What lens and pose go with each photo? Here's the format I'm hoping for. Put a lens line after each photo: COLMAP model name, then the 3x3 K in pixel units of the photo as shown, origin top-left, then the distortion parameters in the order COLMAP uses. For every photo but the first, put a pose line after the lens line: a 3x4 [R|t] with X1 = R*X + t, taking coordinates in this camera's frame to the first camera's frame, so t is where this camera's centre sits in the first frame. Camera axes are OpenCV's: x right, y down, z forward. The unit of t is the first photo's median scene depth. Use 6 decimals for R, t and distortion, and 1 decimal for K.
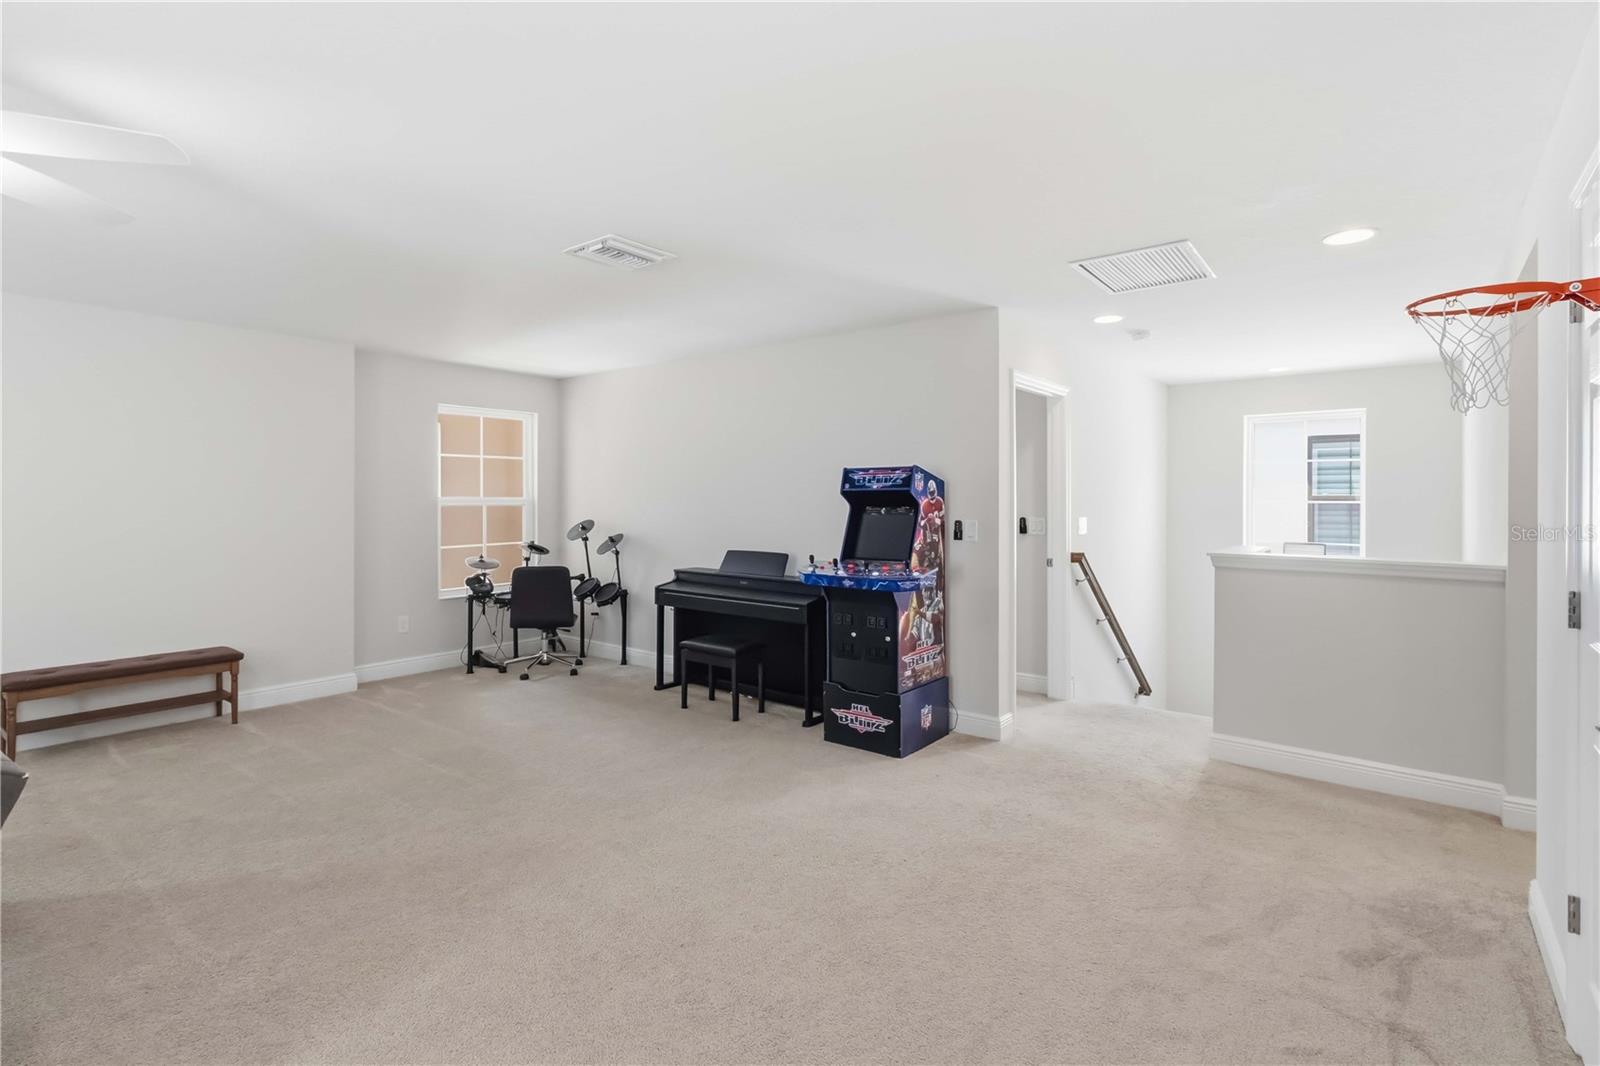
lens RADIAL K [[756.6, 0, 799.5], [0, 756.6, 504.5], [0, 0, 1]] dist [-0.000182, -0.000318]
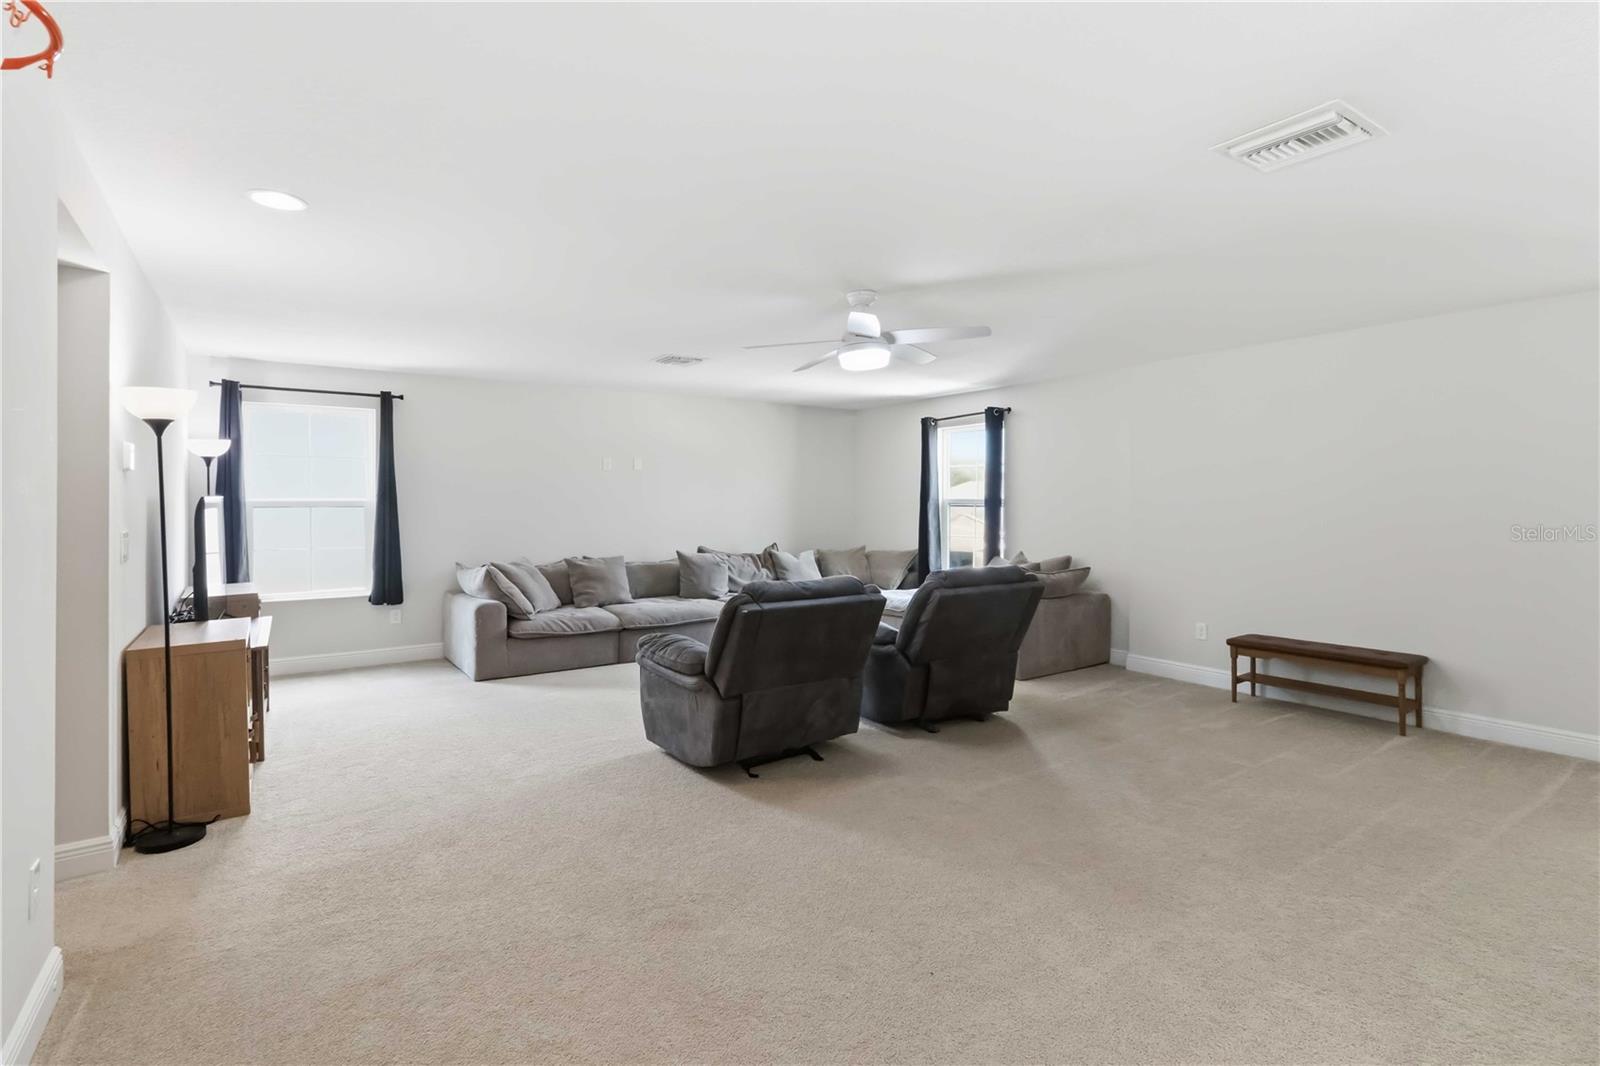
lens RADIAL K [[756.6, 0, 799.5], [0, 756.6, 504.5], [0, 0, 1]] dist [-0.000182, -0.000318]
pose [[-0.284206, -0.004525, -0.958752, 0.380023], [-0.005082, 0.999982, -0.003213, 0.008818], [0.958750, 0.003959, -0.284224, 0.554132]]
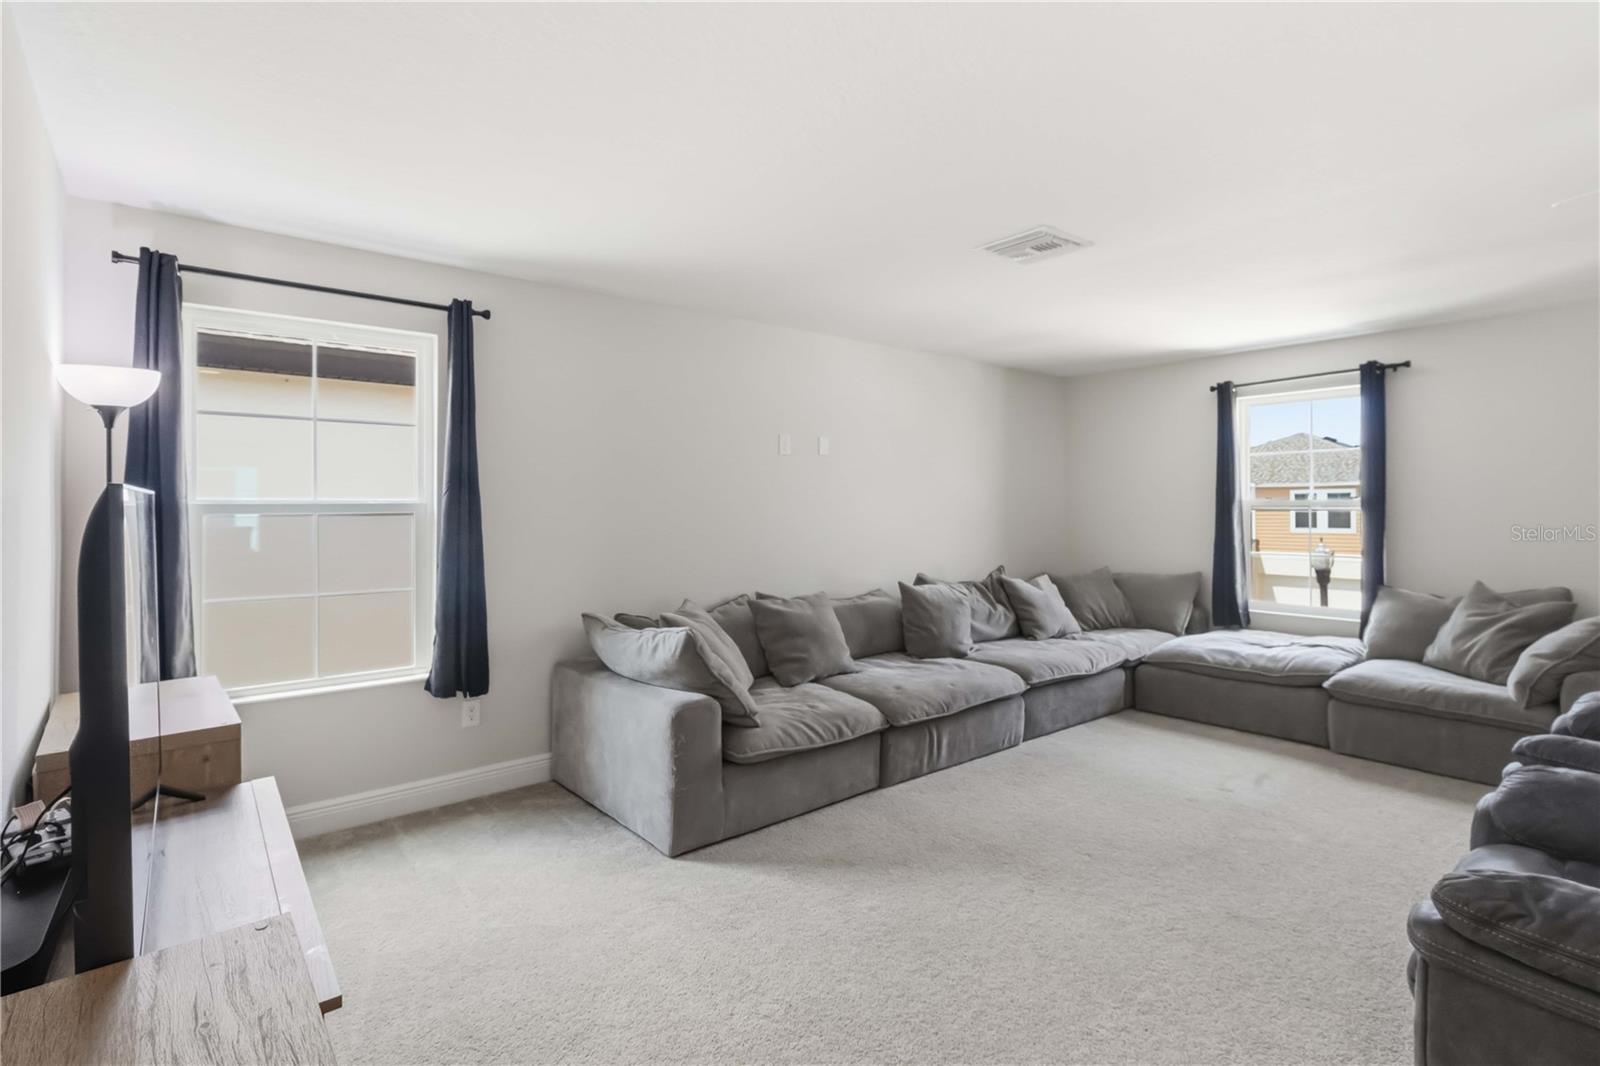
lens RADIAL K [[756.6, 0, 799.5], [0, 756.6, 504.5], [0, 0, 1]] dist [-0.000182, -0.000318]
pose [[-0.203161, -0.009324, -0.979101, 0.281736], [-0.002679, 0.999956, -0.008967, 0.008867], [0.979142, 0.000802, -0.203177, 0.414230]]
